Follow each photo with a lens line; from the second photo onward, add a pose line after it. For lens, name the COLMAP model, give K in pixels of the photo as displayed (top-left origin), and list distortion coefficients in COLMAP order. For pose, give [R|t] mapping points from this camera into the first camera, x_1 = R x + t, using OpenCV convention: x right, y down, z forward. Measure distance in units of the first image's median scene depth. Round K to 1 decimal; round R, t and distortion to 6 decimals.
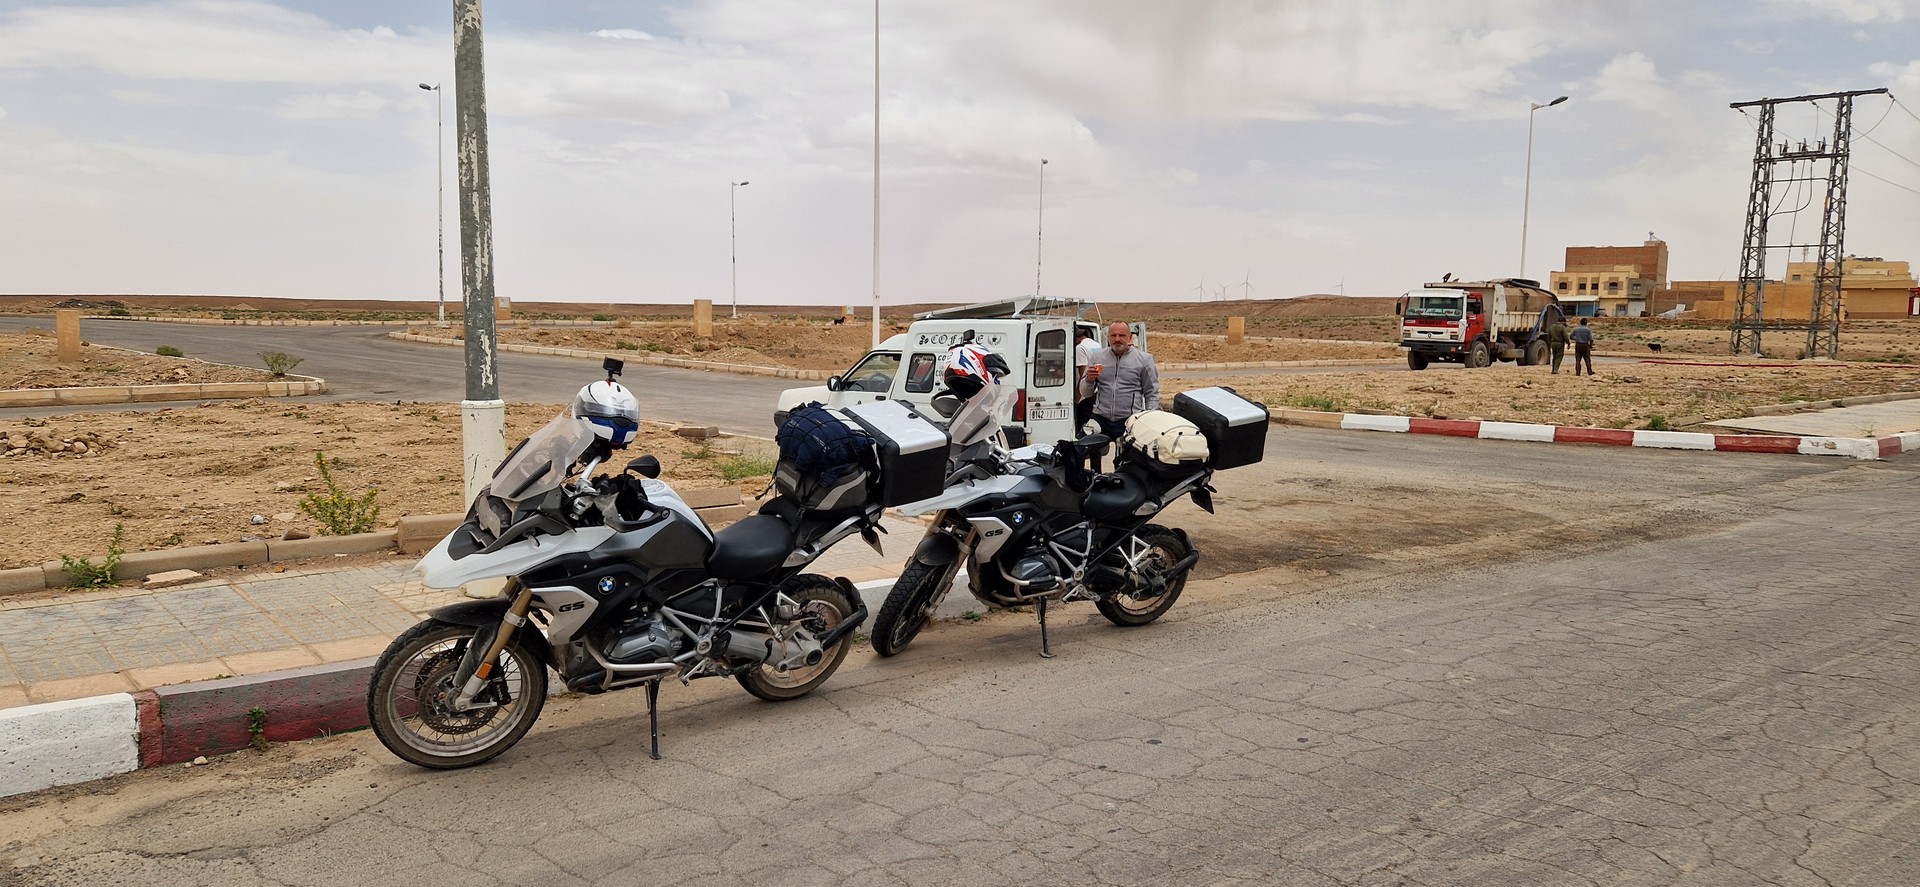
lens RADIAL K [[1283.0, 0, 924.3], [0, 1283.0, 480.3], [0, 0, 1]] dist [0.054795, -0.040120]
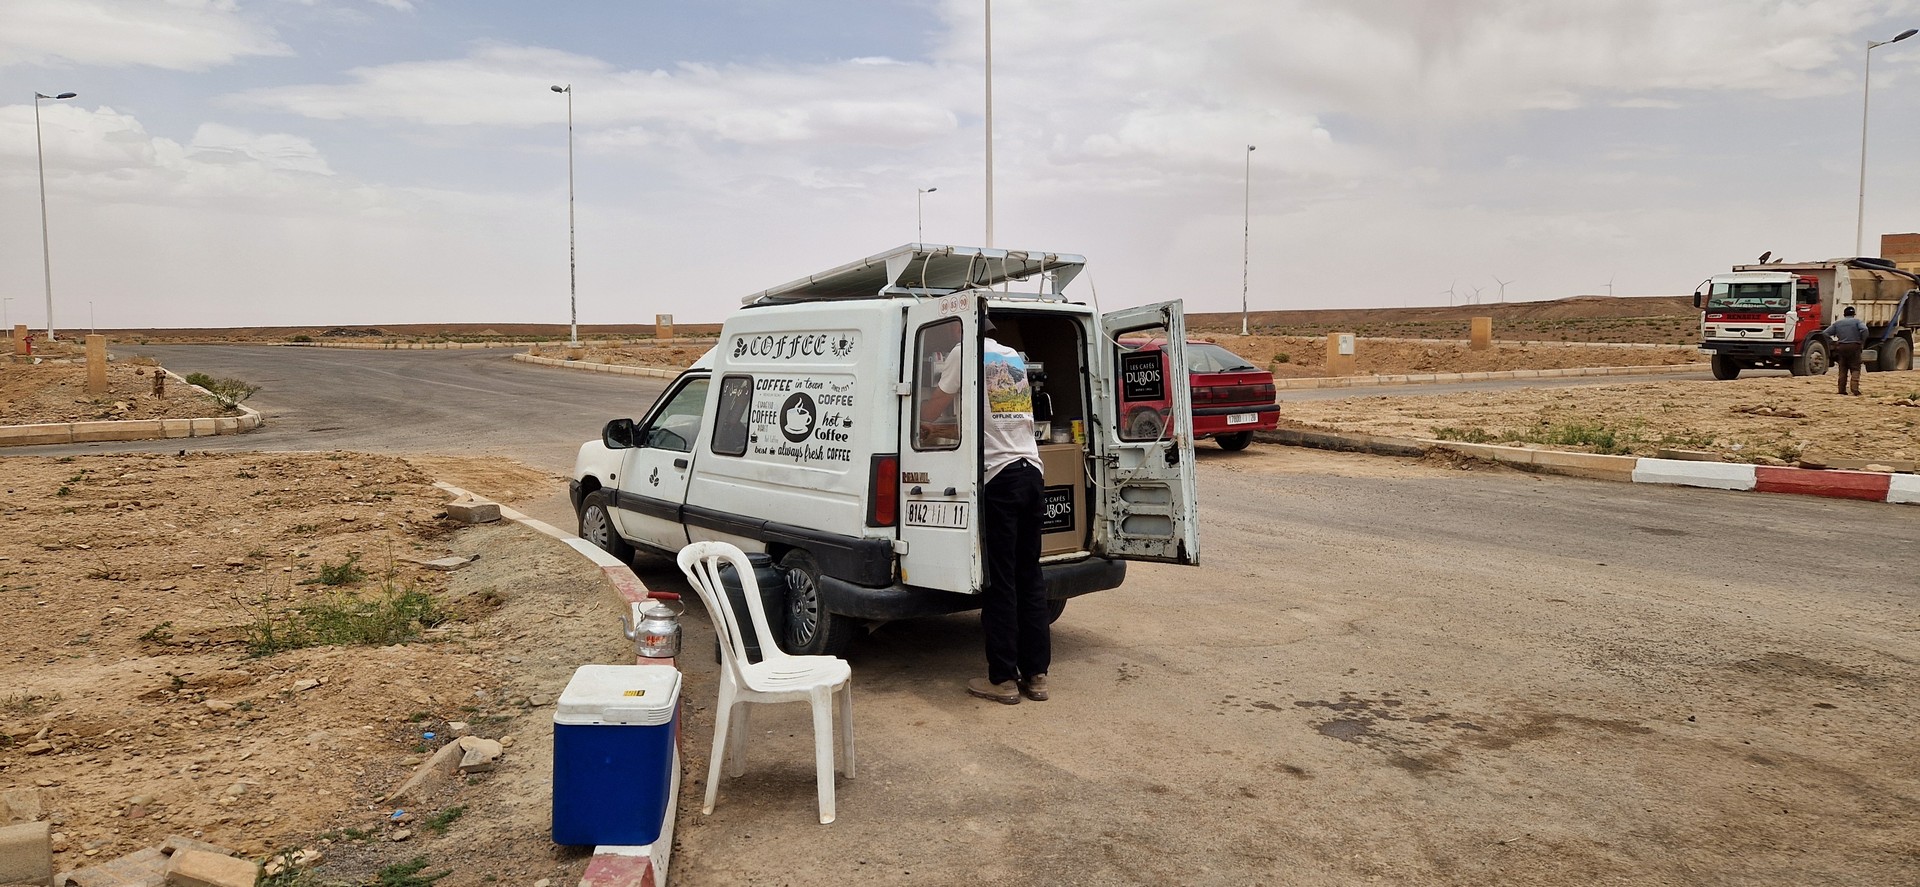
lens RADIAL K [[1283.0, 0, 972.2], [0, 1283.0, 444.3], [0, 0, 1]] dist [0.054795, -0.040120]
pose [[0.989300, -0.007018, -0.145723, 0.039873], [0.001424, 0.999259, -0.038458, -0.013518], [0.145885, 0.037839, 0.988578, 0.133440]]
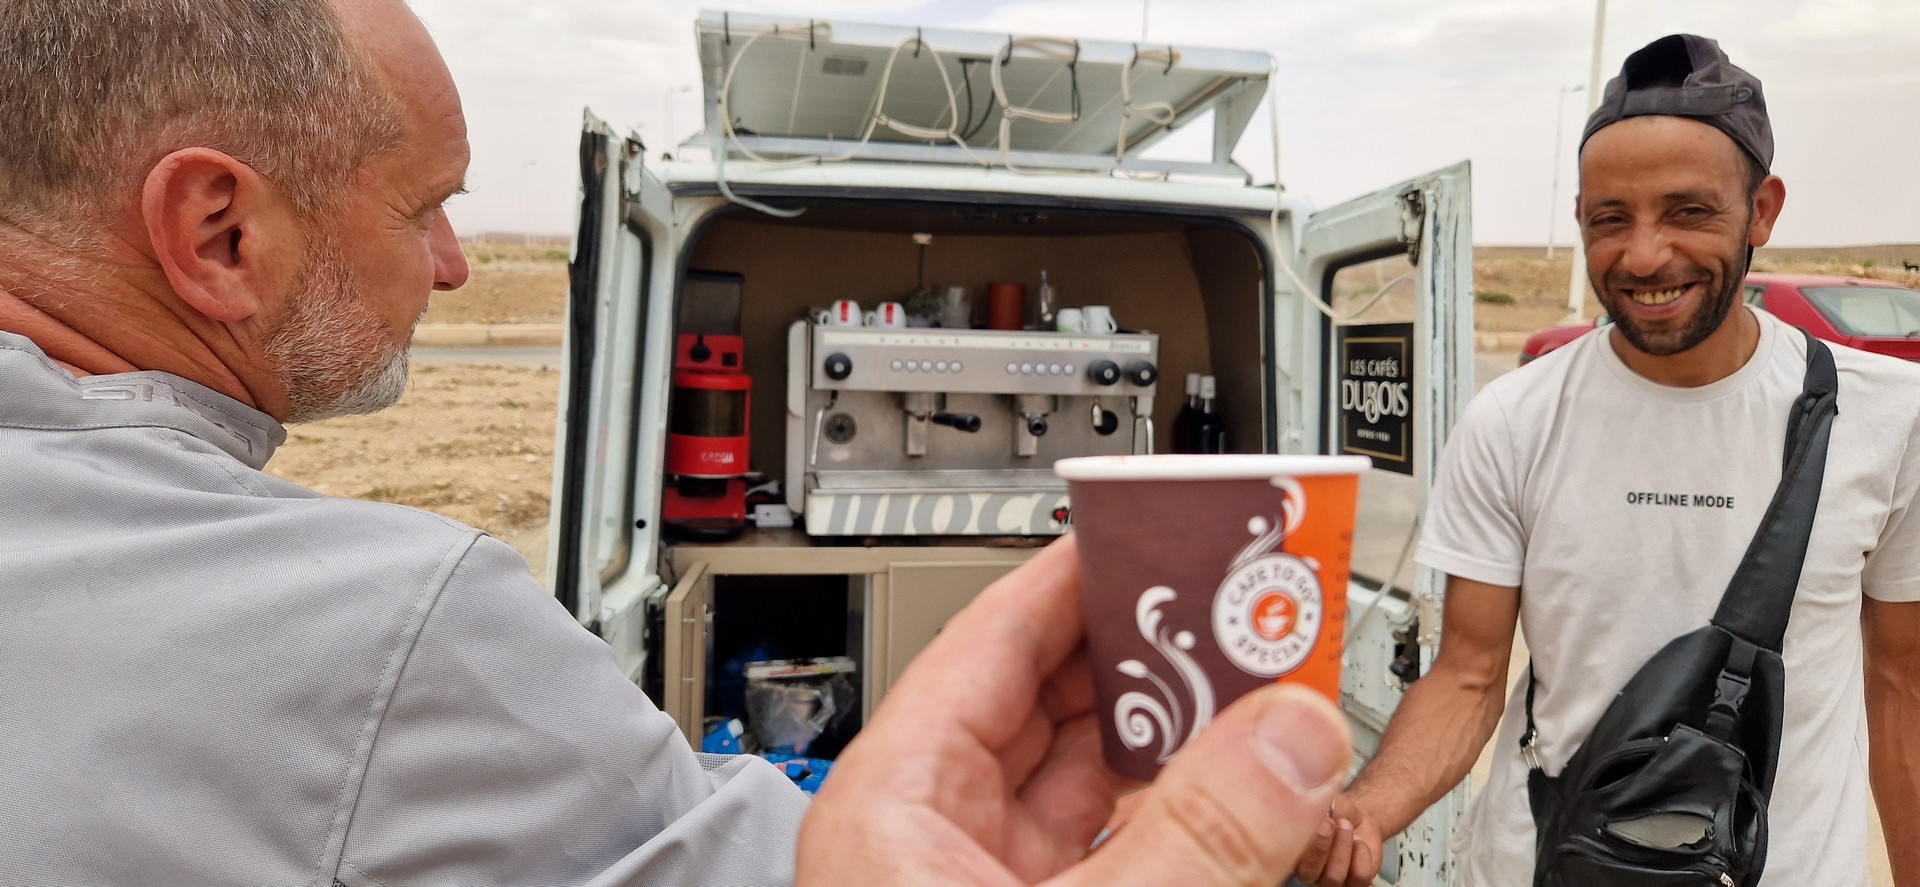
lens RADIAL K [[1283.0, 0, 1002.7], [0, 1283.0, 440.9], [0, 0, 1]] dist [0.054795, -0.040120]
pose [[0.829280, 0.085837, -0.552201, 0.050618], [-0.077930, 0.996241, 0.037829, -0.023094], [0.553372, 0.011662, 0.832852, 0.208706]]
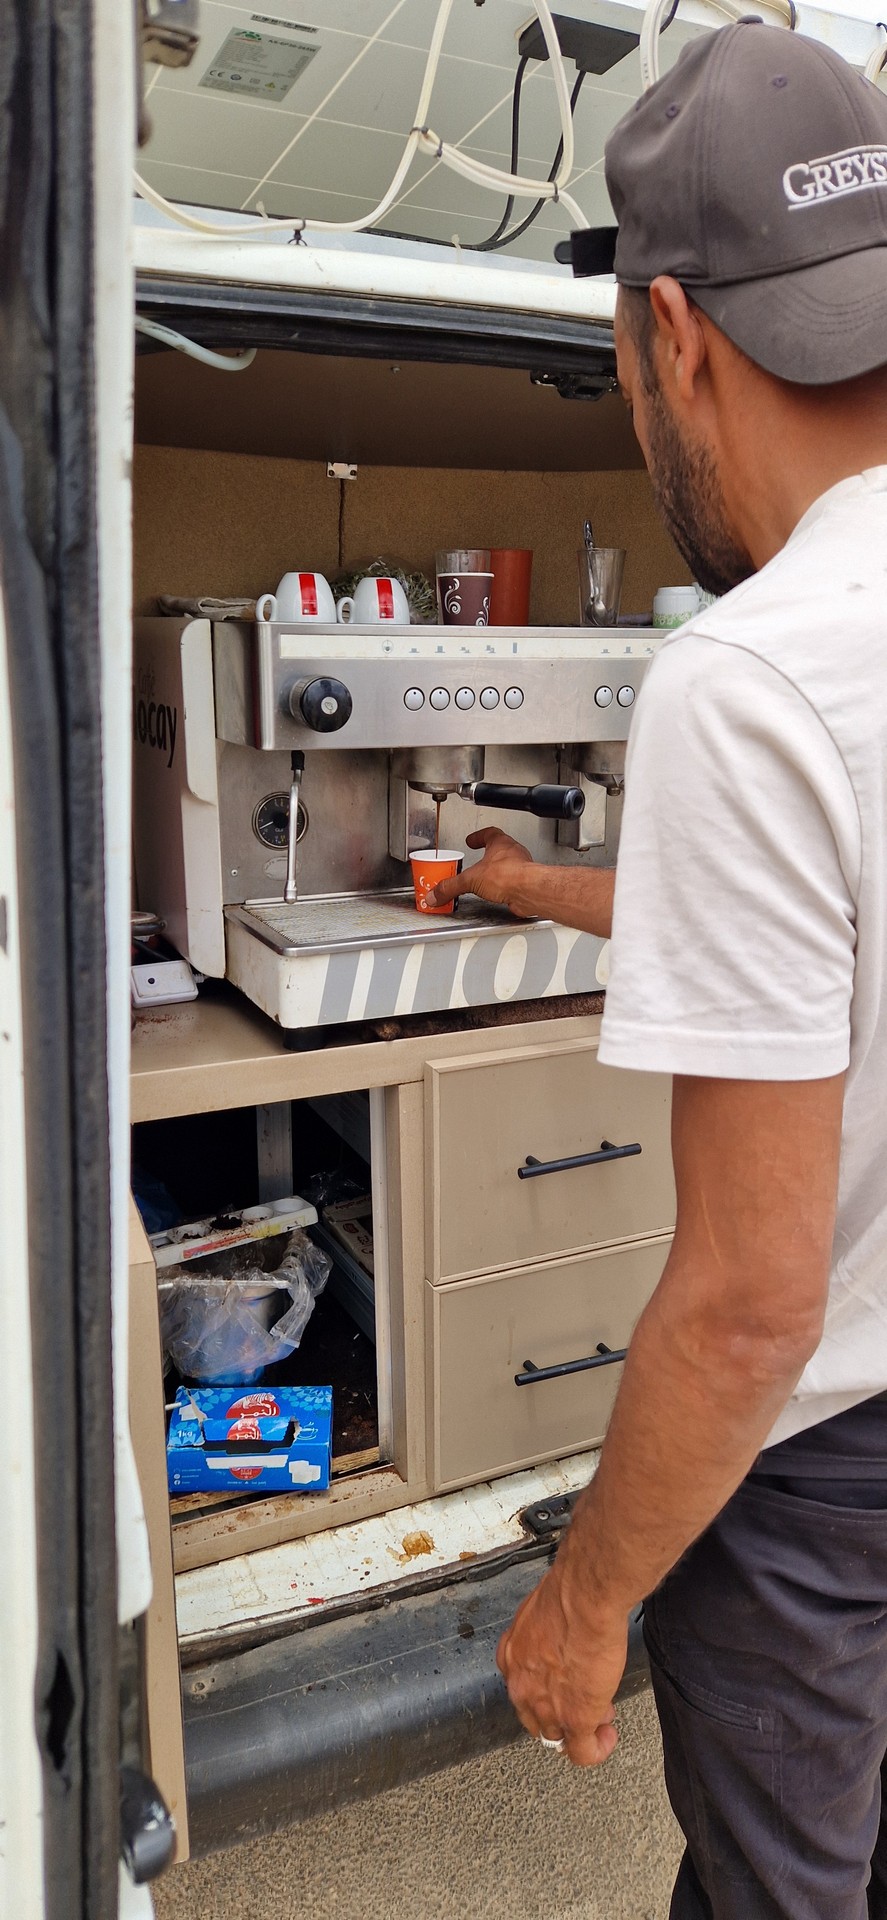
lens RADIAL K [[1283.0, 0, 483.0], [0, 1283.0, 984.1], [0, 0, 1]] dist [0.054795, -0.040120]
pose [[0.954434, 0.093120, -0.283520, 0.031024], [-0.039707, 0.981248, 0.188616, -0.023100], [0.295767, -0.168763, 0.940234, 0.221020]]
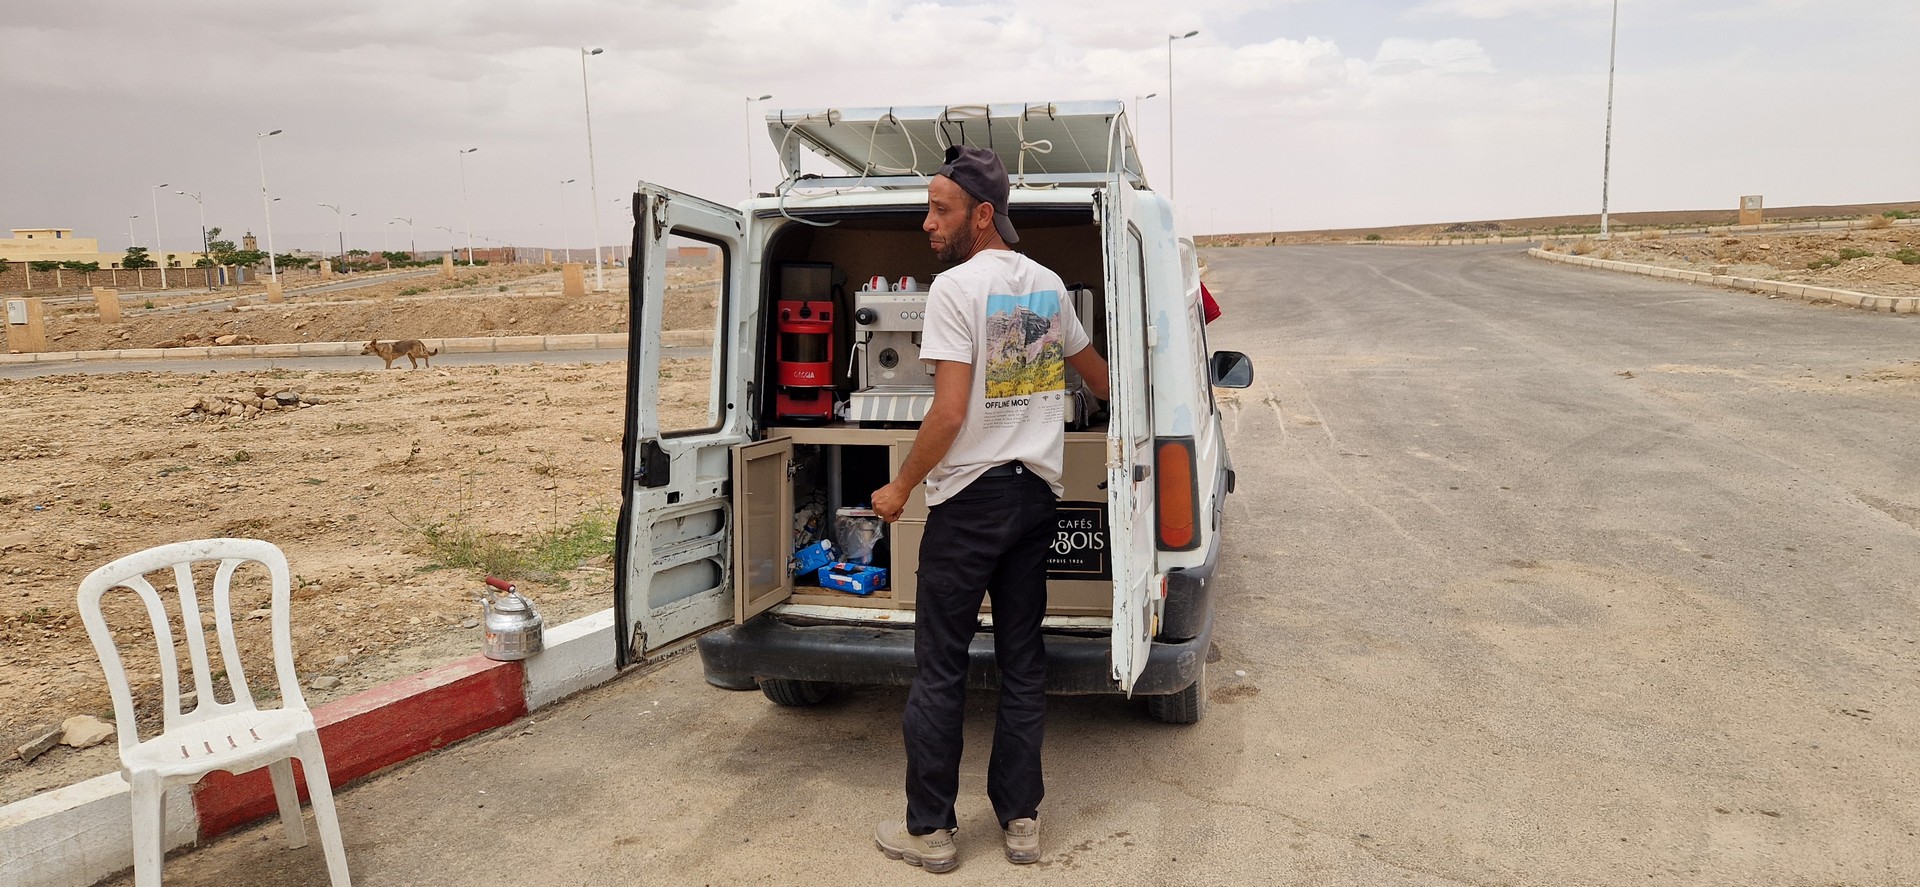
lens RADIAL K [[1283.0, 0, 1000.5], [0, 1283.0, 420.6], [0, 0, 1]] dist [0.054795, -0.040120]
pose [[0.577013, 0.077163, -0.813081, 0.083980], [-0.061460, 0.996807, 0.050983, -0.021866], [0.814419, 0.020554, 0.579913, 0.207152]]
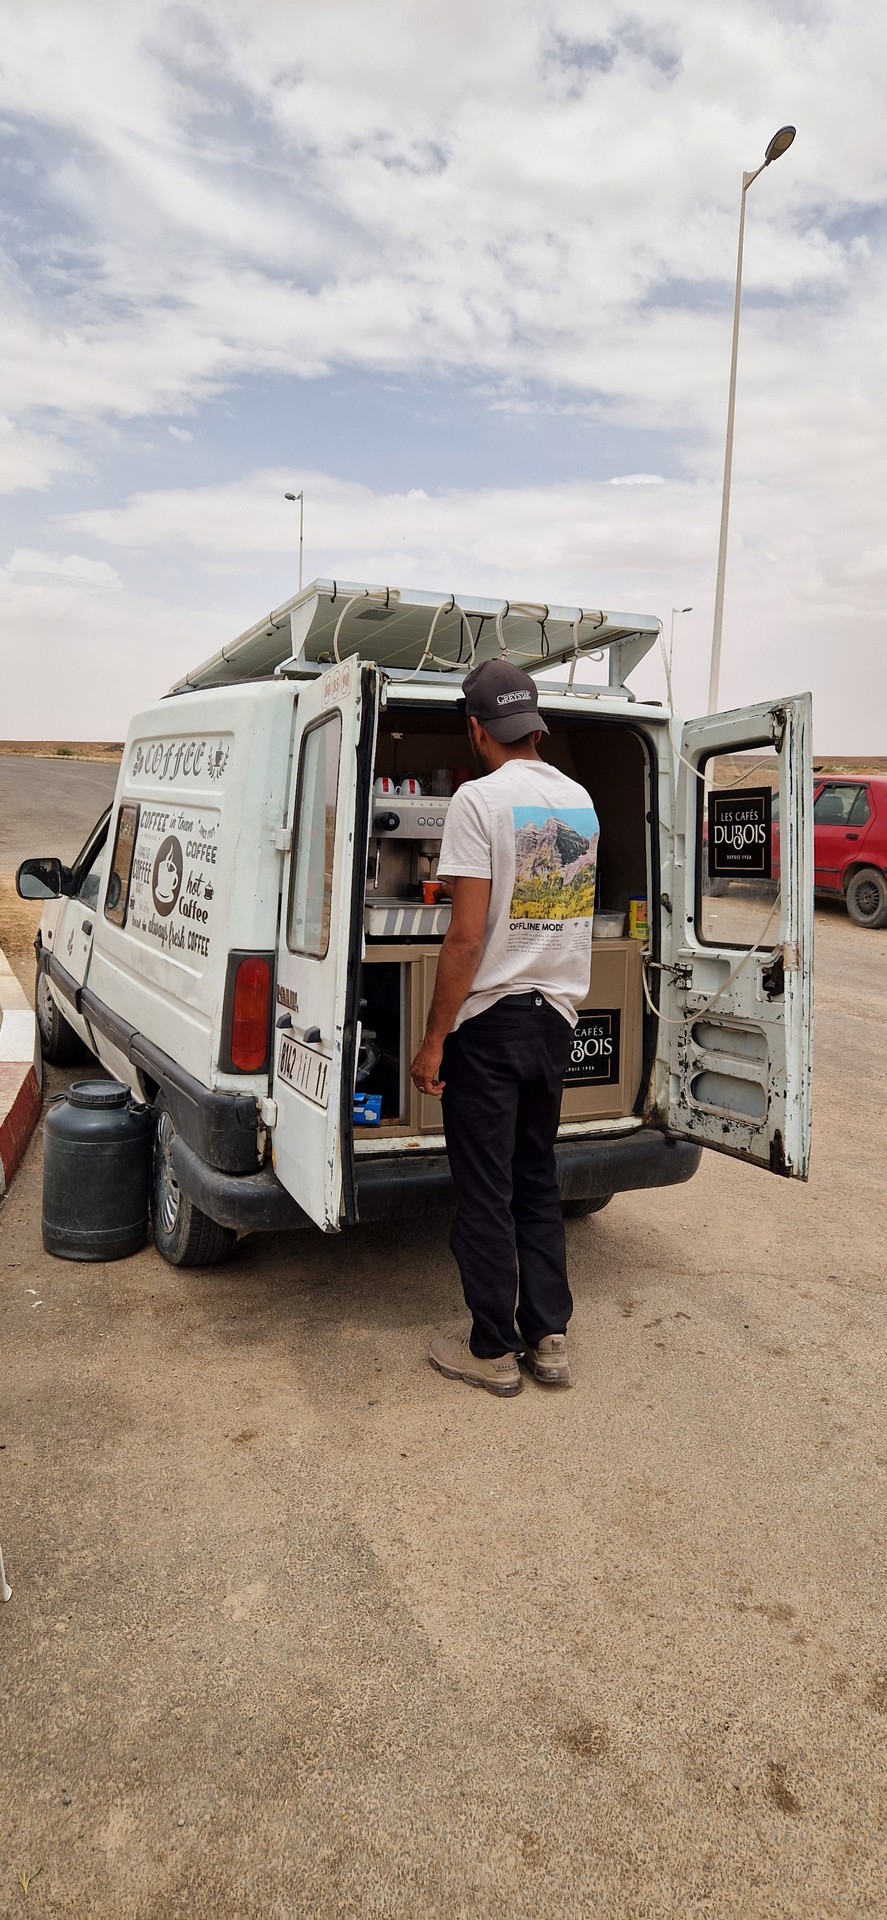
lens RADIAL K [[1283.0, 0, 452.7], [0, 1283.0, 1000.1], [0, 0, 1]] dist [0.054795, -0.040120]
pose [[0.937638, 0.074593, -0.339514, 0.047330], [-0.056972, 0.996474, 0.061592, -0.018706], [0.342912, -0.038408, 0.938582, 0.181799]]
